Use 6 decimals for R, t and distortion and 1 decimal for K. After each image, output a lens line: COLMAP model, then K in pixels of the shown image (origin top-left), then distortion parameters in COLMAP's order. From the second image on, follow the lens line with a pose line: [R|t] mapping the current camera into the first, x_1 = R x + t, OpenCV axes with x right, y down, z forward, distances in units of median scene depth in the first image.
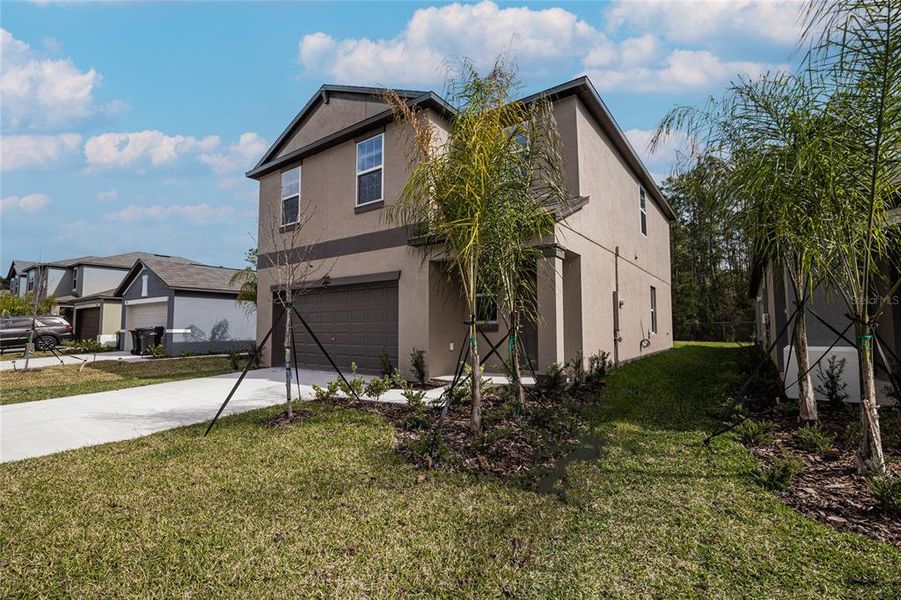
lens RADIAL K [[401.6, 0, 455.7], [0, 401.6, 303.7], [0, 0, 1]] dist [-0.000767, -0.000161]
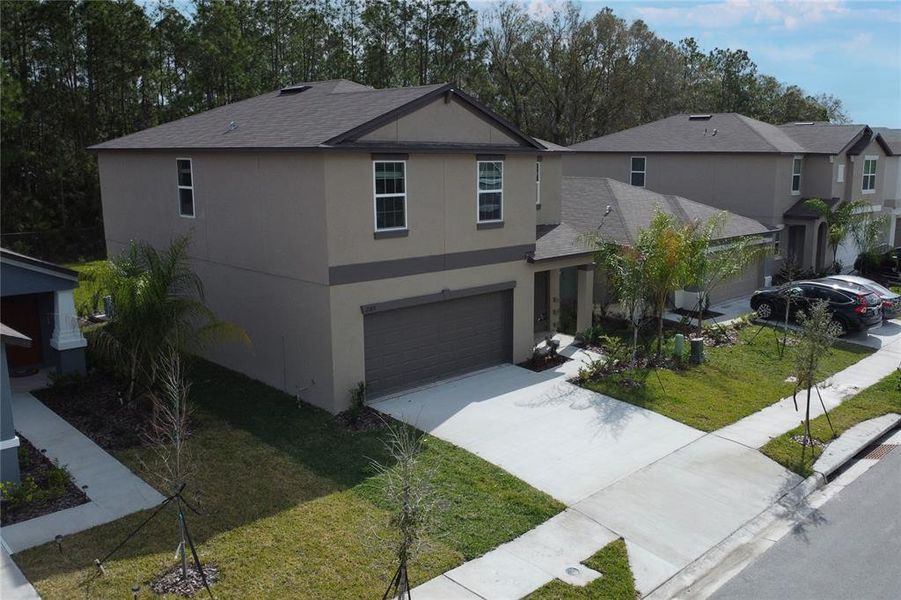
lens RADIAL K [[773.5, 0, 530.5], [0, 773.5, 301.3], [0, 0, 1]] dist [-0.022067, -0.013406]
pose [[0.115962, -0.180909, 0.976640, -2.284992], [-0.067108, 0.979599, 0.189425, -0.437692], [-0.990984, -0.087506, 0.101456, 0.634332]]
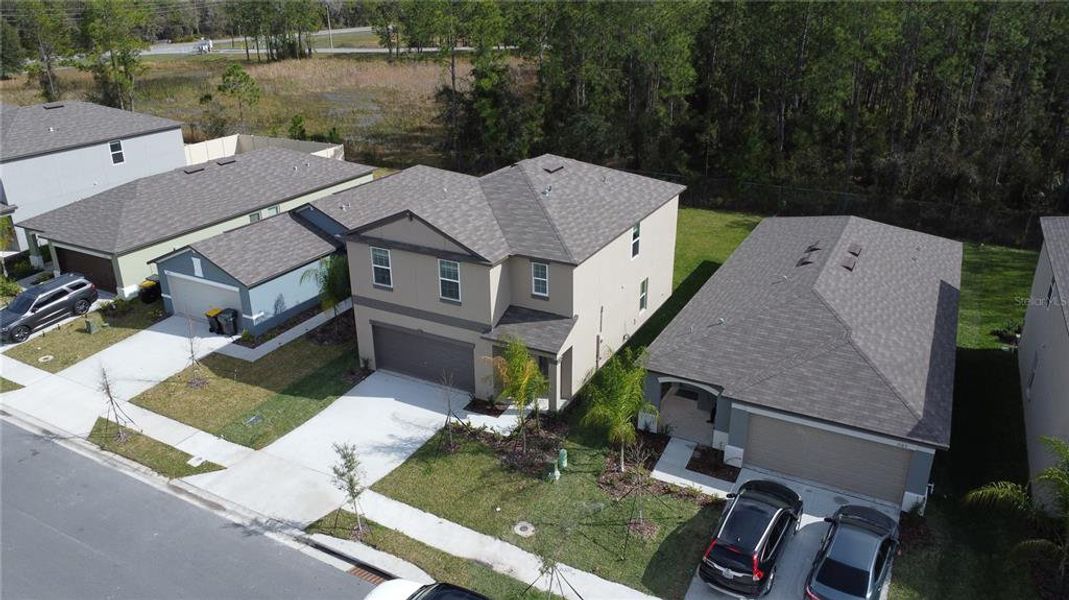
lens RADIAL K [[771.3, 0, 534.8], [0, 771.3, 299.7], [0, 0, 1]] dist [-0.039593, -0.006387]
pose [[0.991140, -0.055286, 0.120768, -0.247958], [-0.002897, 0.900038, 0.435801, -1.568900], [-0.132789, -0.432290, 0.891904, -1.782360]]
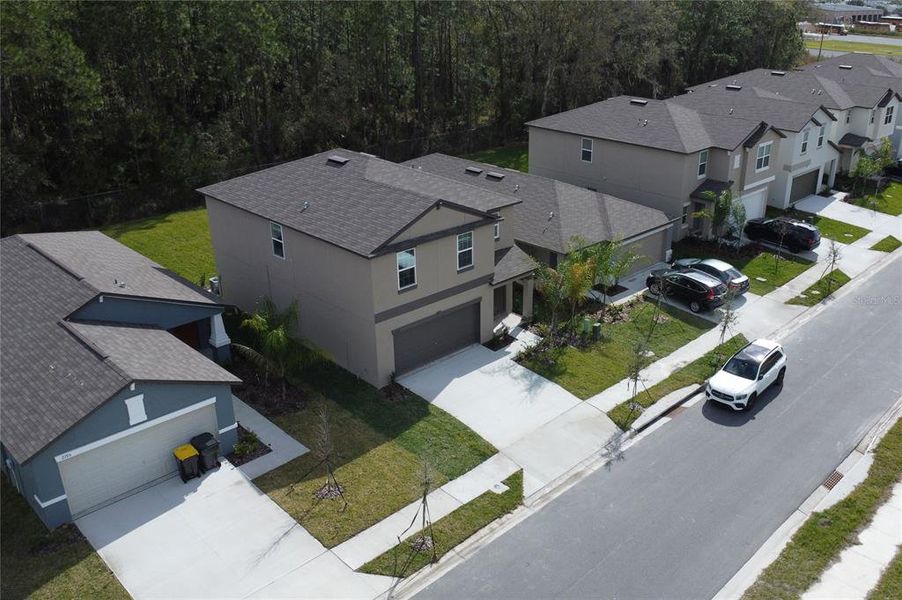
lens RADIAL K [[774.4, 0, 531.1], [0, 774.4, 301.3], [0, 0, 1]] dist [-0.022067, -0.013406]
pose [[0.112105, -0.379561, 0.918350, -3.437726], [-0.078816, 0.917867, 0.388983, -1.483772], [-0.990566, -0.115987, 0.072982, 0.408780]]
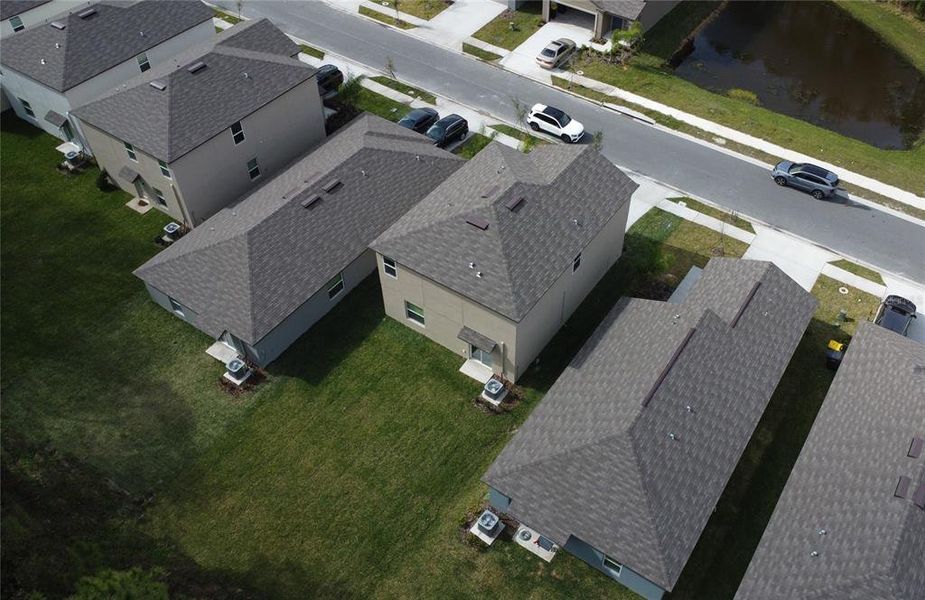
lens RADIAL K [[768.7, 0, 524.8], [0, 768.7, 300.6], [0, 0, 1]] dist [-0.005328, -0.062555]
pose [[-0.998213, 0.018315, -0.056880, 0.359374], [-0.025827, 0.726143, 0.687059, -3.251523], [0.053887, 0.687300, -0.724372, 5.324931]]
